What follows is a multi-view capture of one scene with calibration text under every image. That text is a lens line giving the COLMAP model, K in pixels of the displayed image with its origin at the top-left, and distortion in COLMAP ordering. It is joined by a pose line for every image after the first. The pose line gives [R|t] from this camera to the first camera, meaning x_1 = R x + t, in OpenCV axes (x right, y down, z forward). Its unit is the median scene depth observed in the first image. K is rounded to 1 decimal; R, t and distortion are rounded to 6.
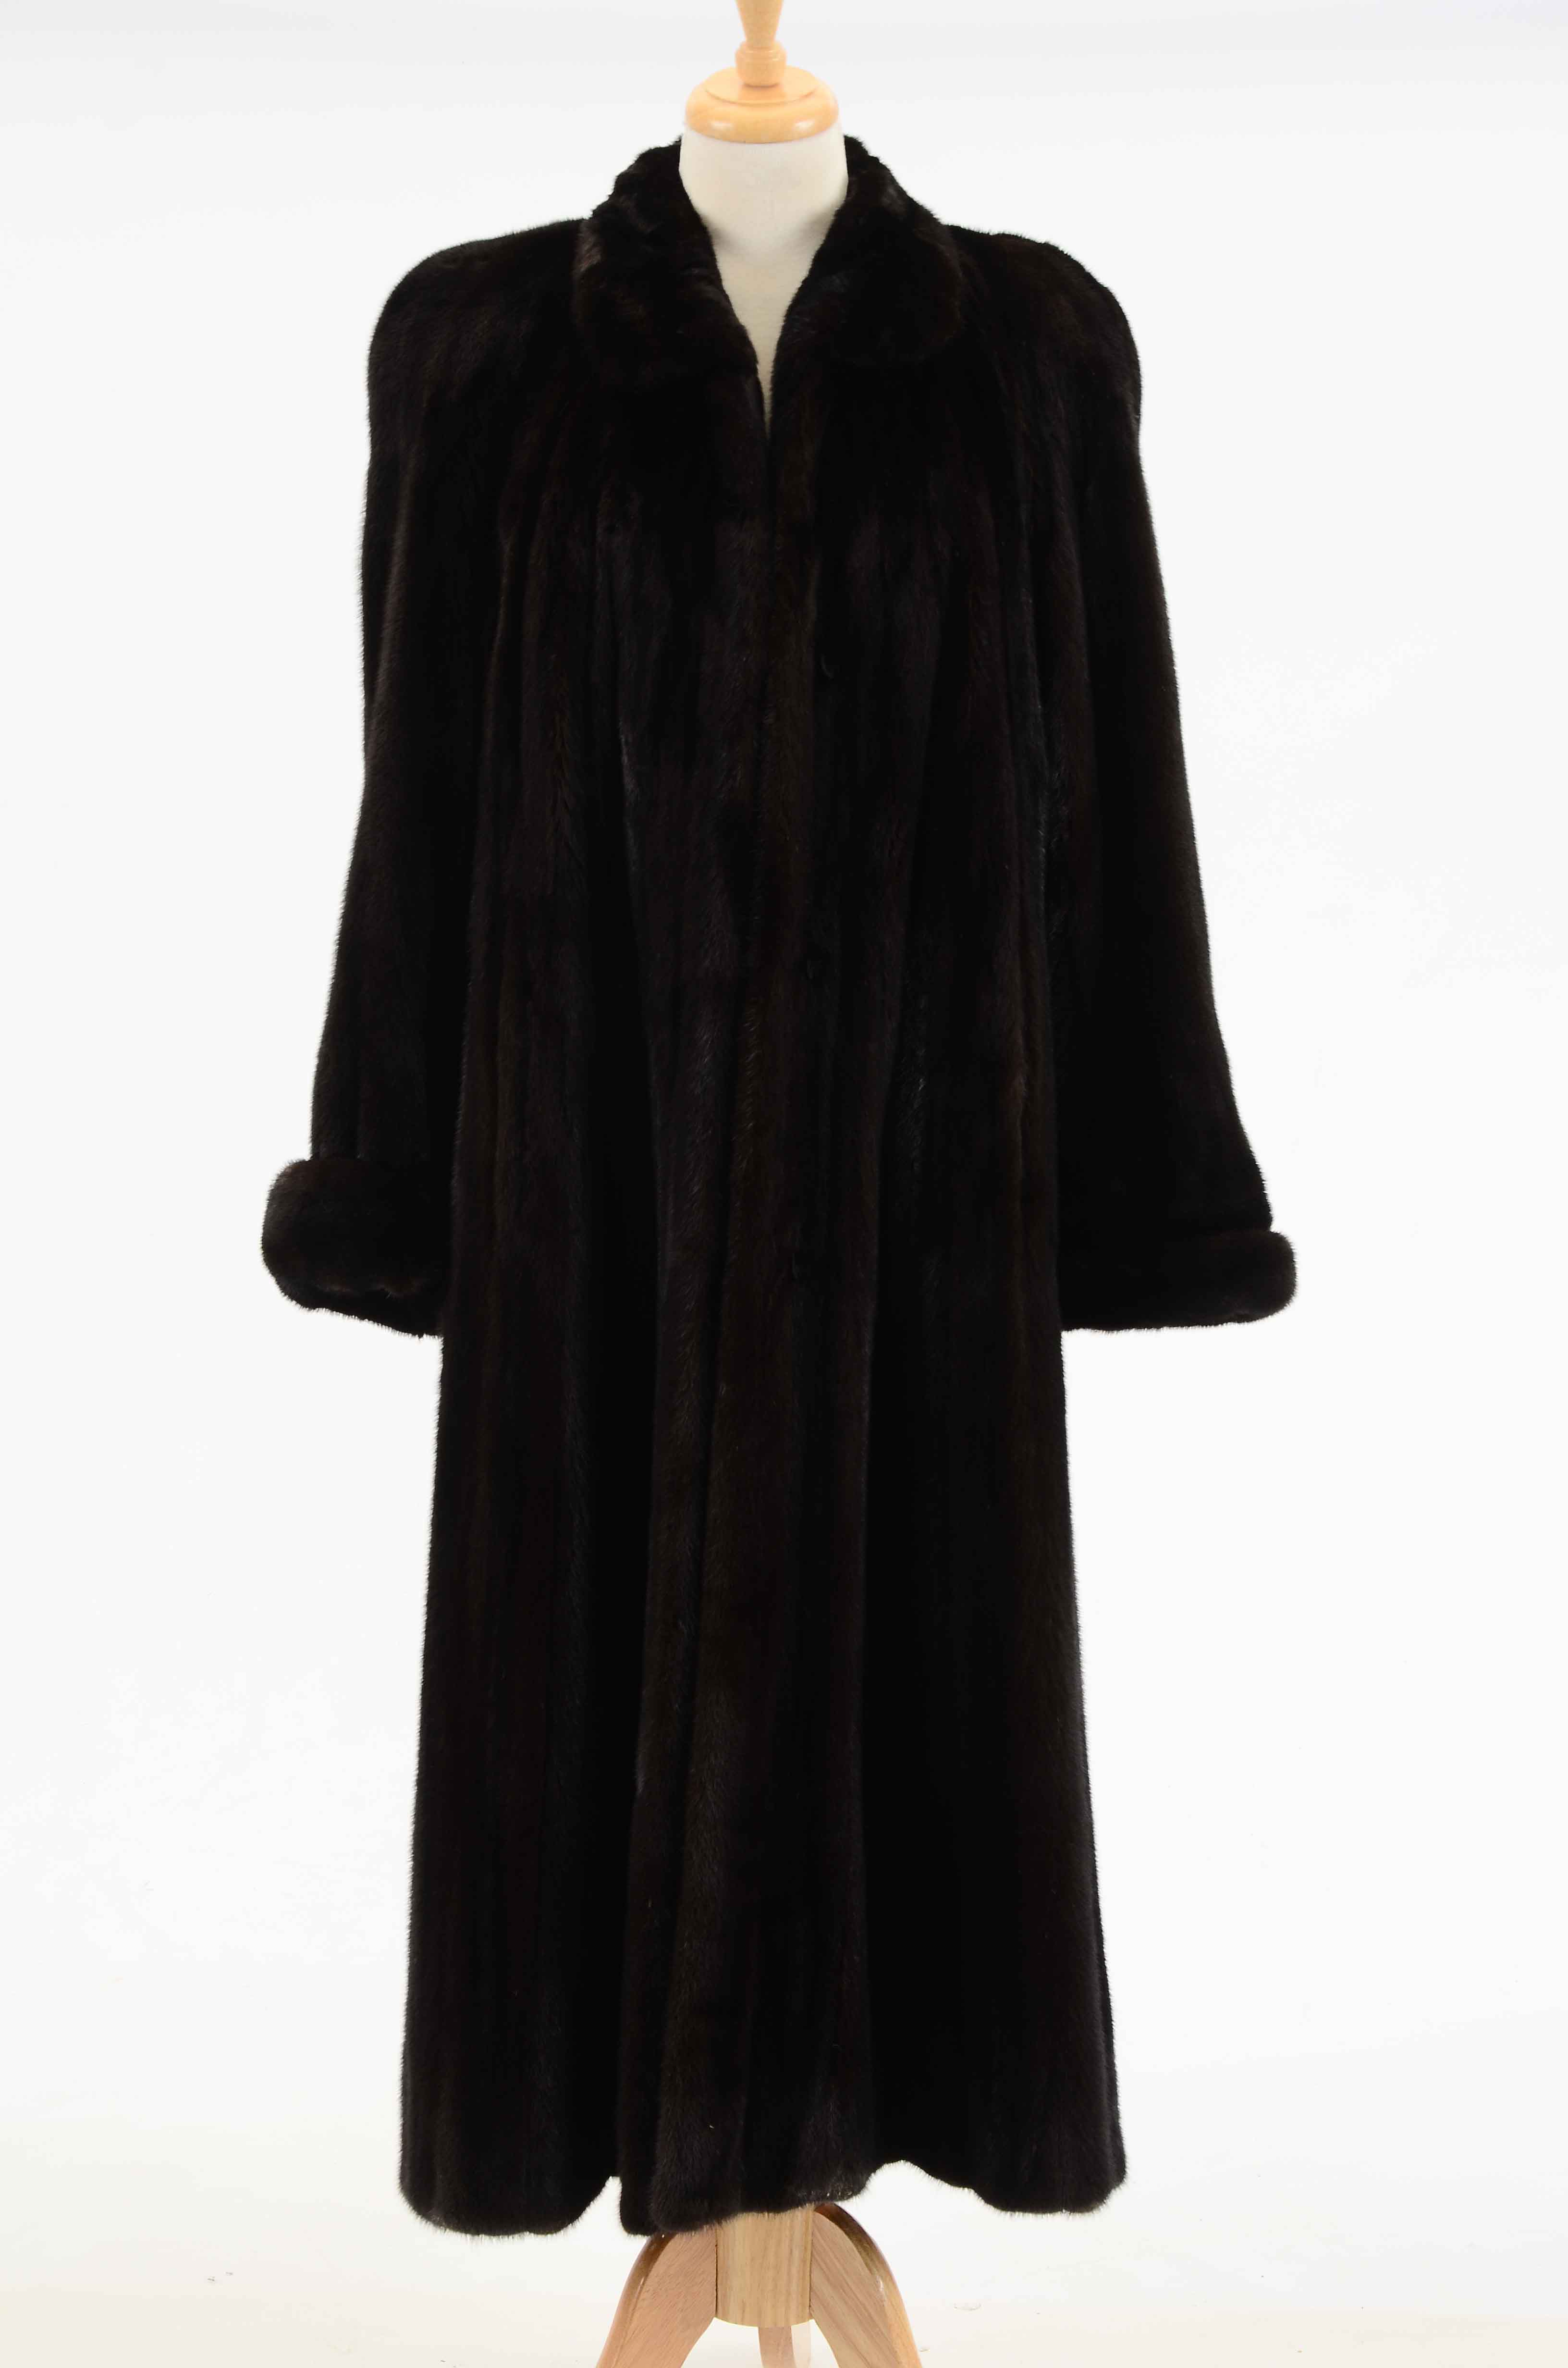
lens RADIAL K [[5298.5, 0, 784.6], [0, 5298.5, 1189.7], [0, 0, 1]] dist [0.506960, 0.000000]
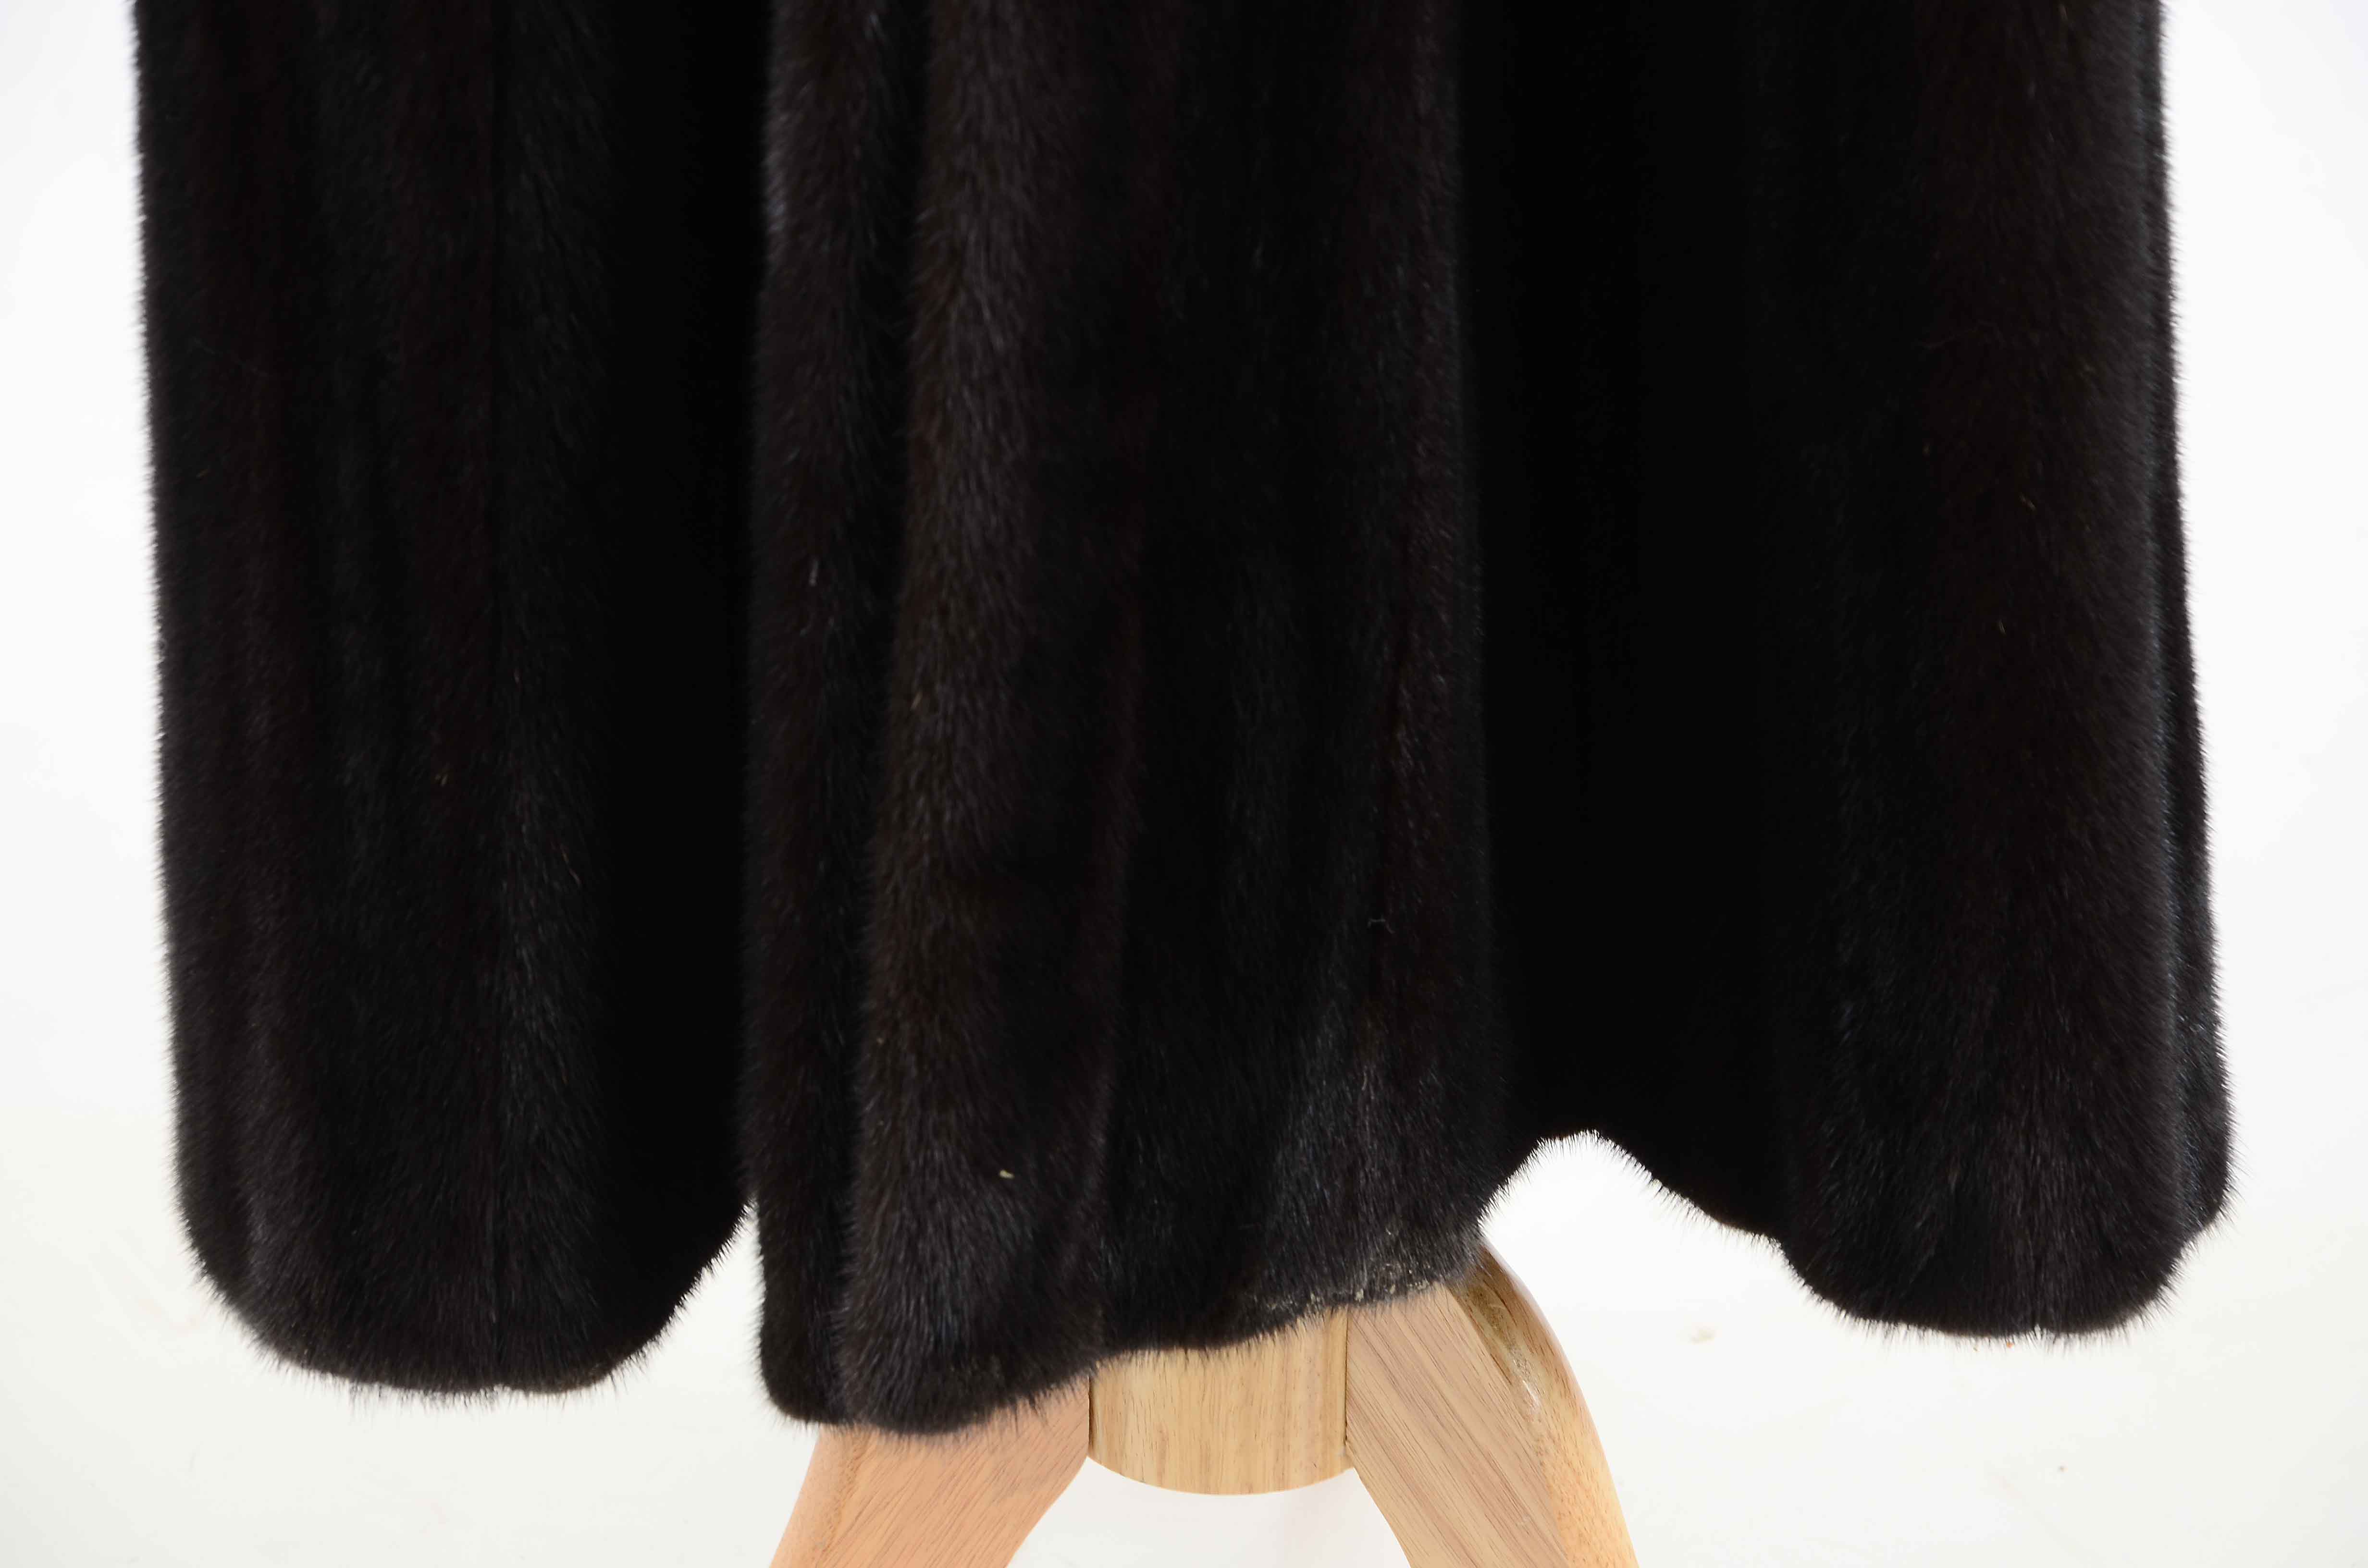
lens RADIAL K [[9777.3, 0, 1182.8], [0, 9777.3, 793.2], [0, 0, 1]] dist [1.313350, 0.000000]
pose [[0.997910, 0.016170, -0.062569, 0.036431], [0.004775, 0.947095, 0.320919, -0.051233], [0.064448, -0.320547, 0.945038, 0.404649]]
